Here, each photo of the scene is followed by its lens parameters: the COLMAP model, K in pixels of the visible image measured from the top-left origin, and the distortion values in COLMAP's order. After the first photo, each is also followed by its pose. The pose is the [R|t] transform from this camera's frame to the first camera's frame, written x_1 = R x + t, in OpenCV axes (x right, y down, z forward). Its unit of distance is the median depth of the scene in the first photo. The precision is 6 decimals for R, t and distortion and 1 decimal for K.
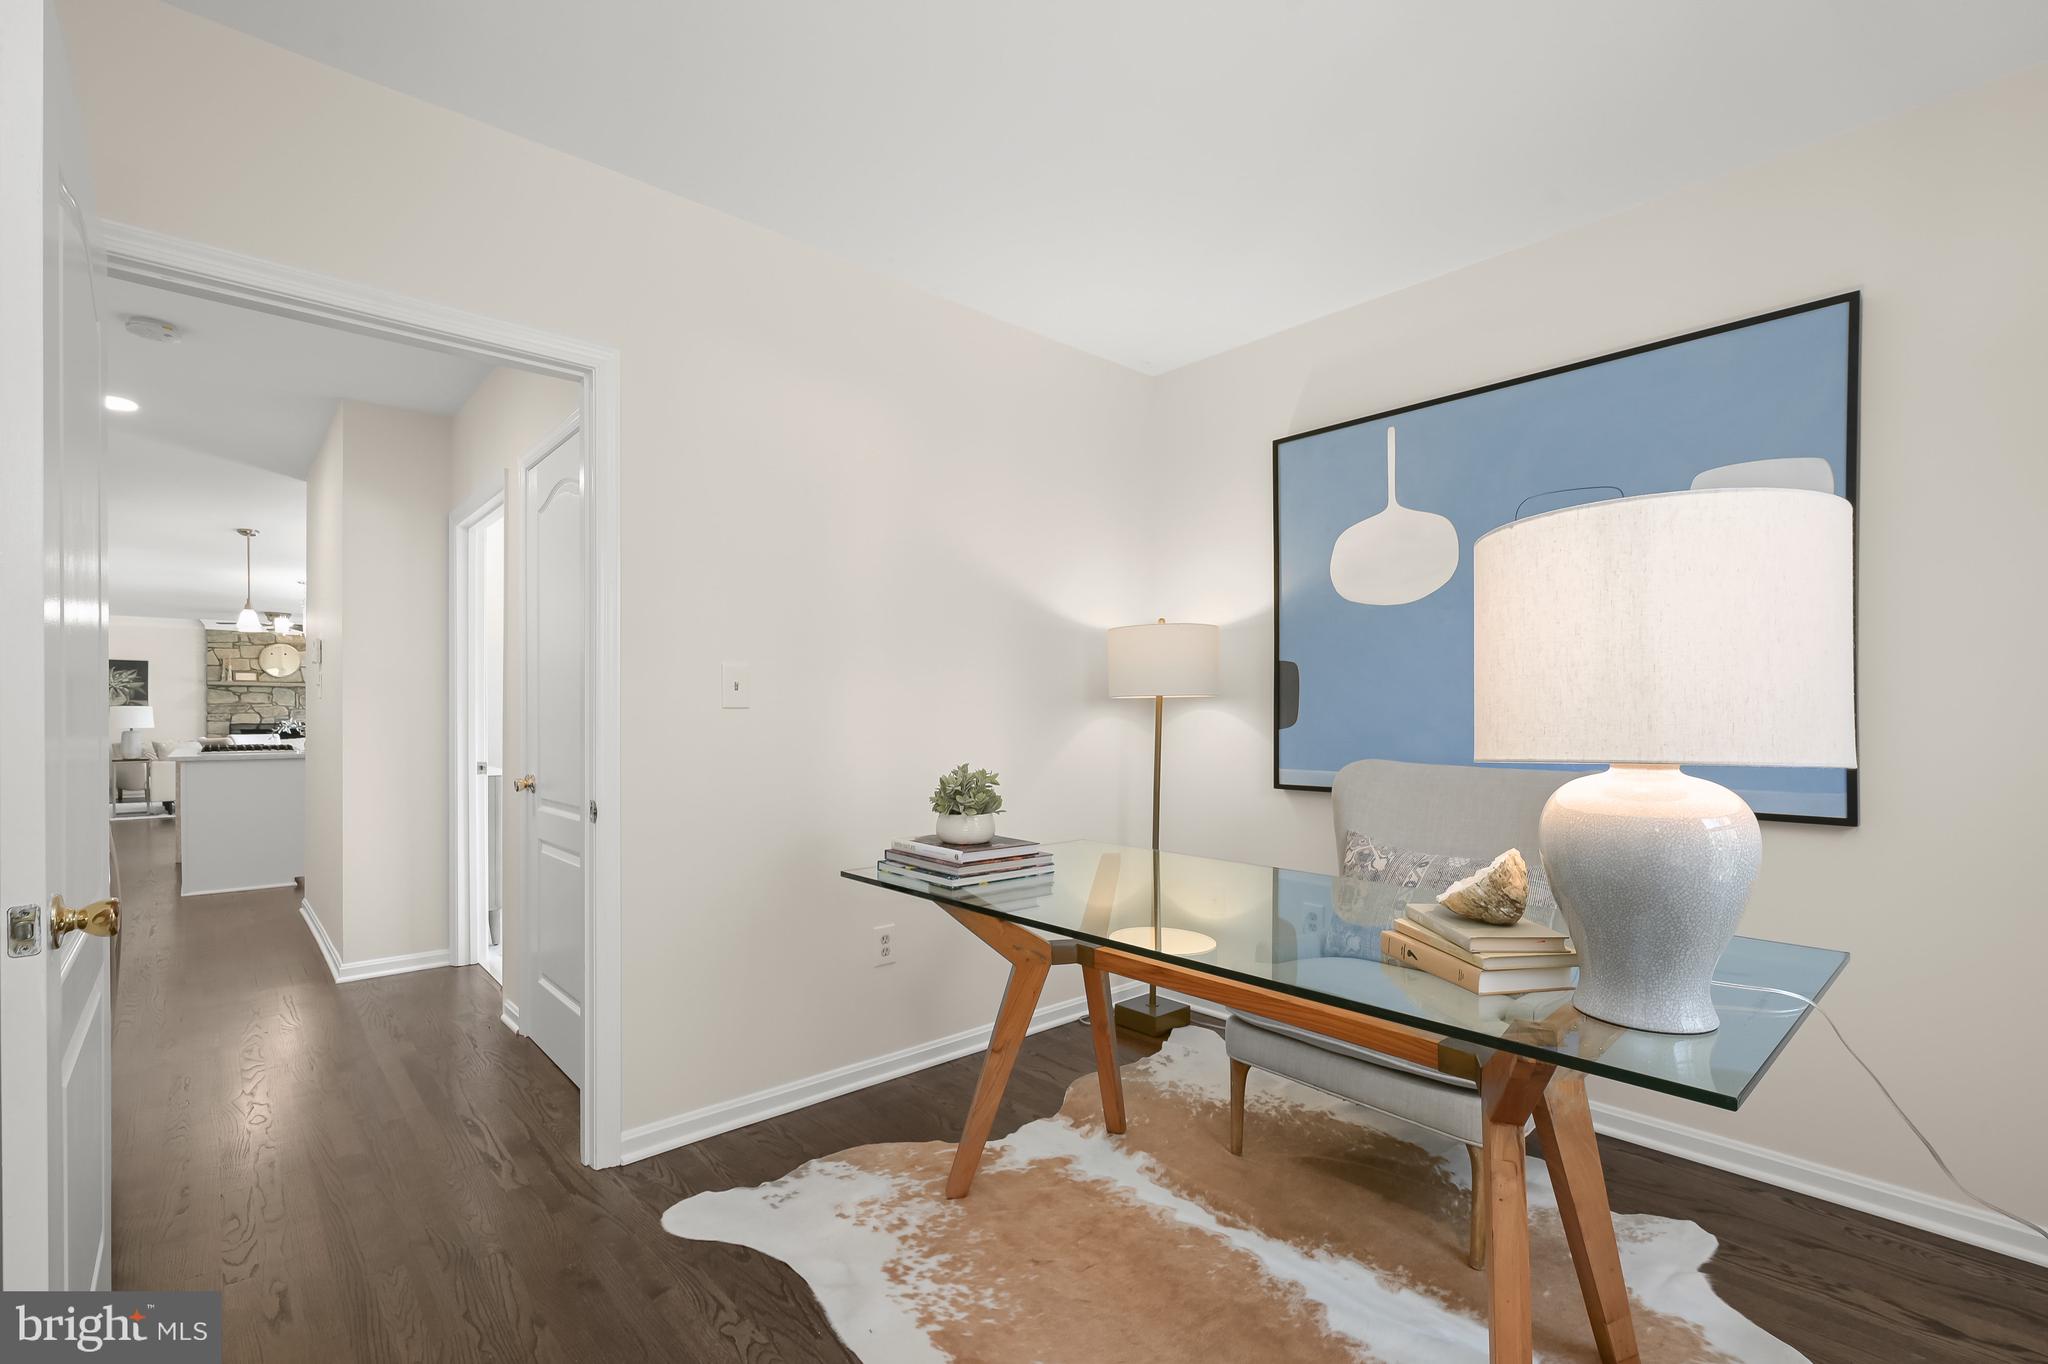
lens RADIAL K [[912.8, 0, 1048.2], [0, 912.8, 721.7], [0, 0, 1]] dist [-0.000435, -0.000185]
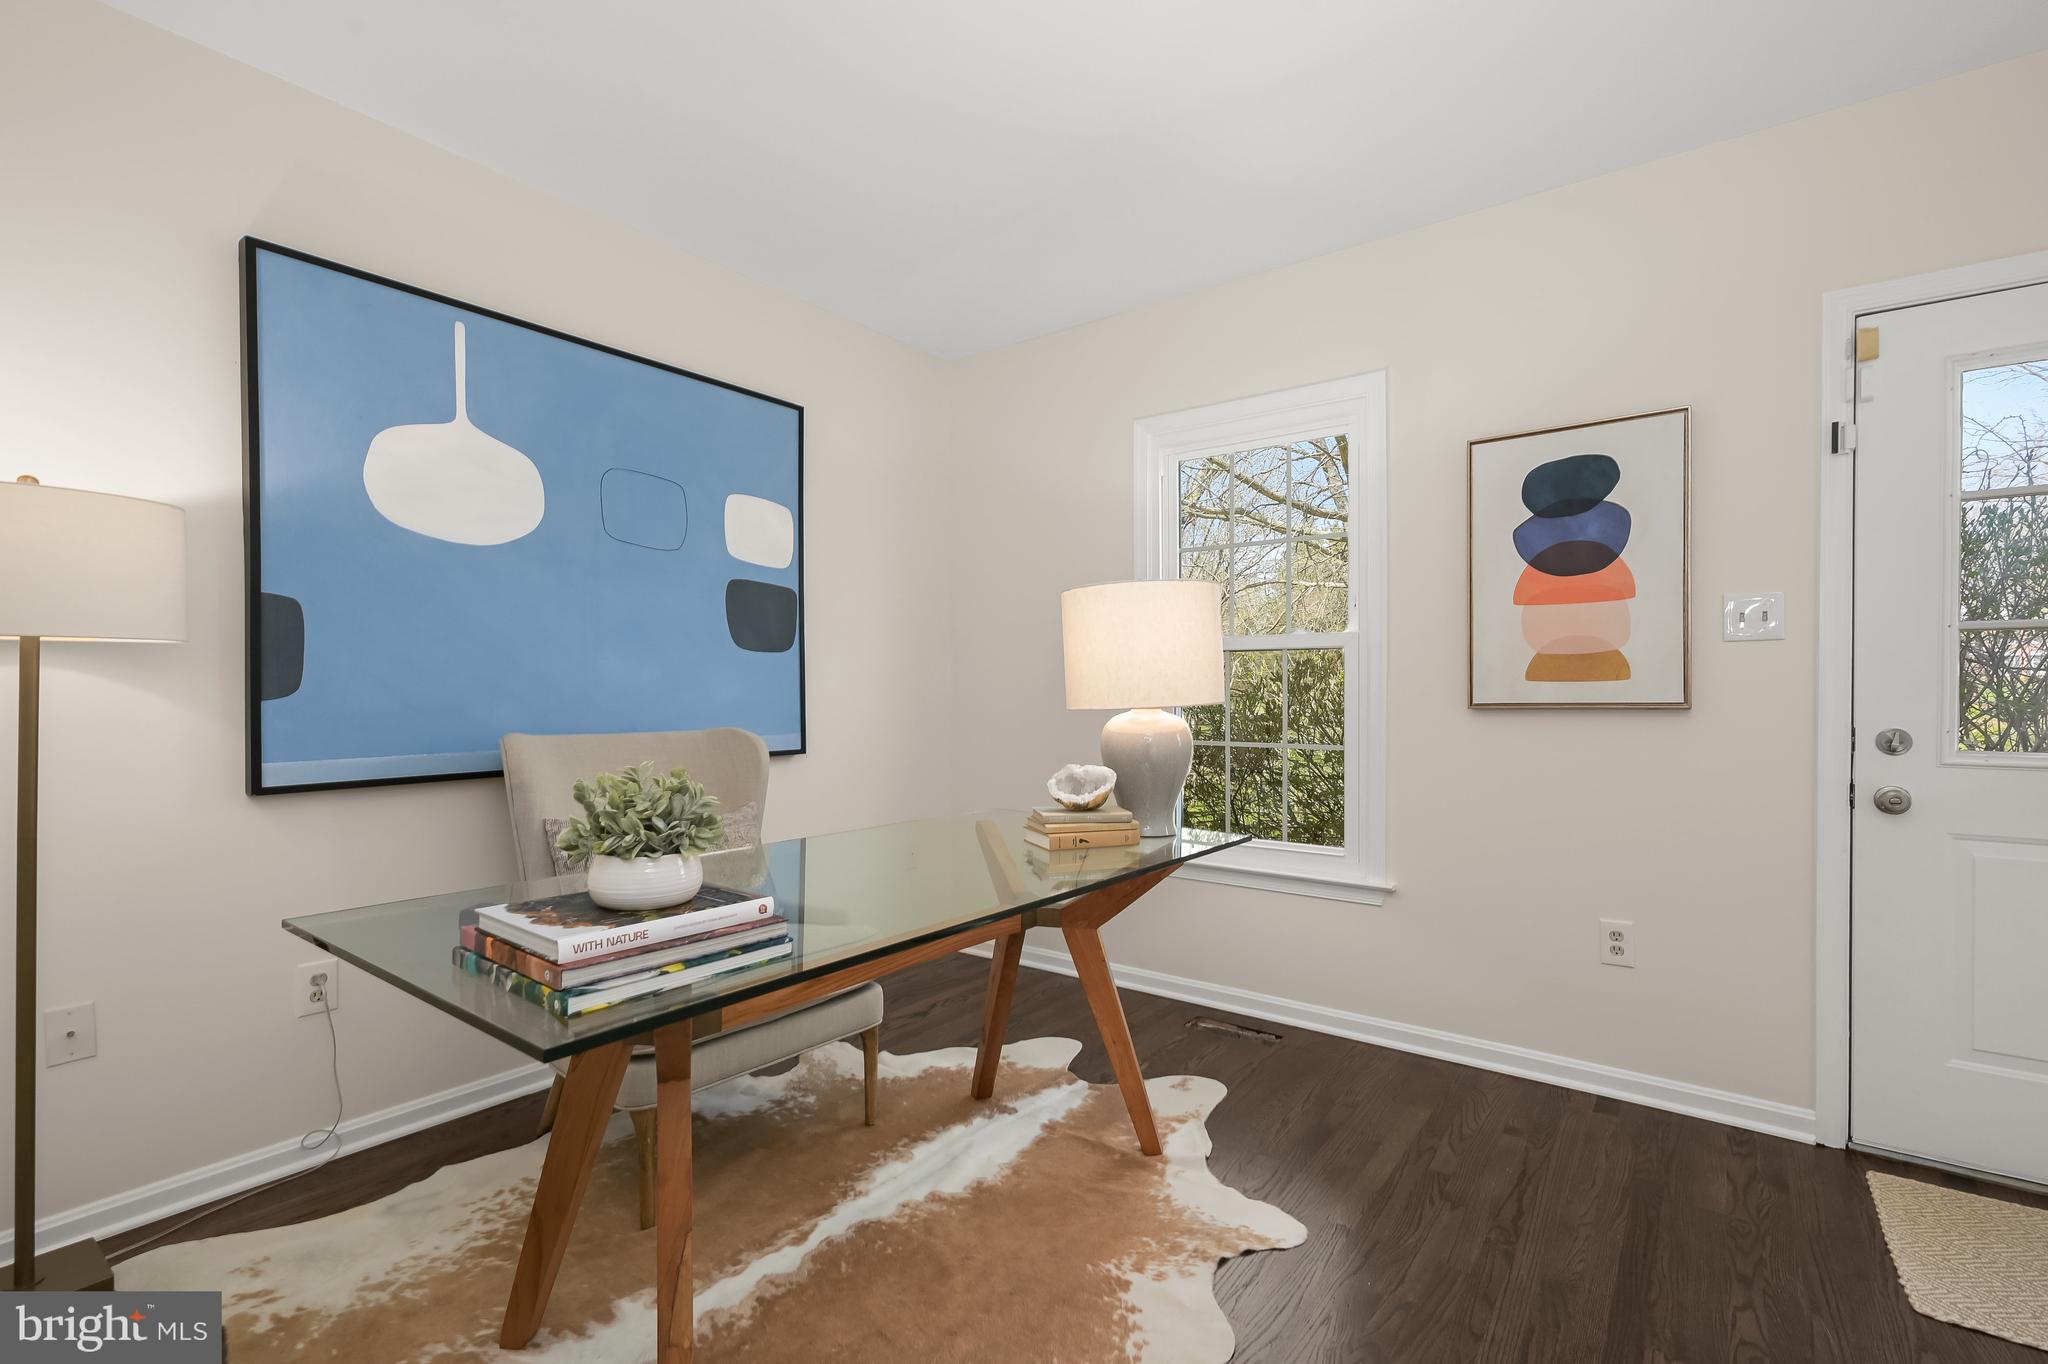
lens RADIAL K [[929.2, 0, 1025.7], [0, 929.2, 690.0], [0, 0, 1]] dist [-0.000653, -0.000106]
pose [[-0.179694, -0.006592, 0.983700, -0.633370], [0.001679, 0.999974, 0.007008, -0.003461], [-0.983721, 0.002911, -0.179679, 0.794052]]
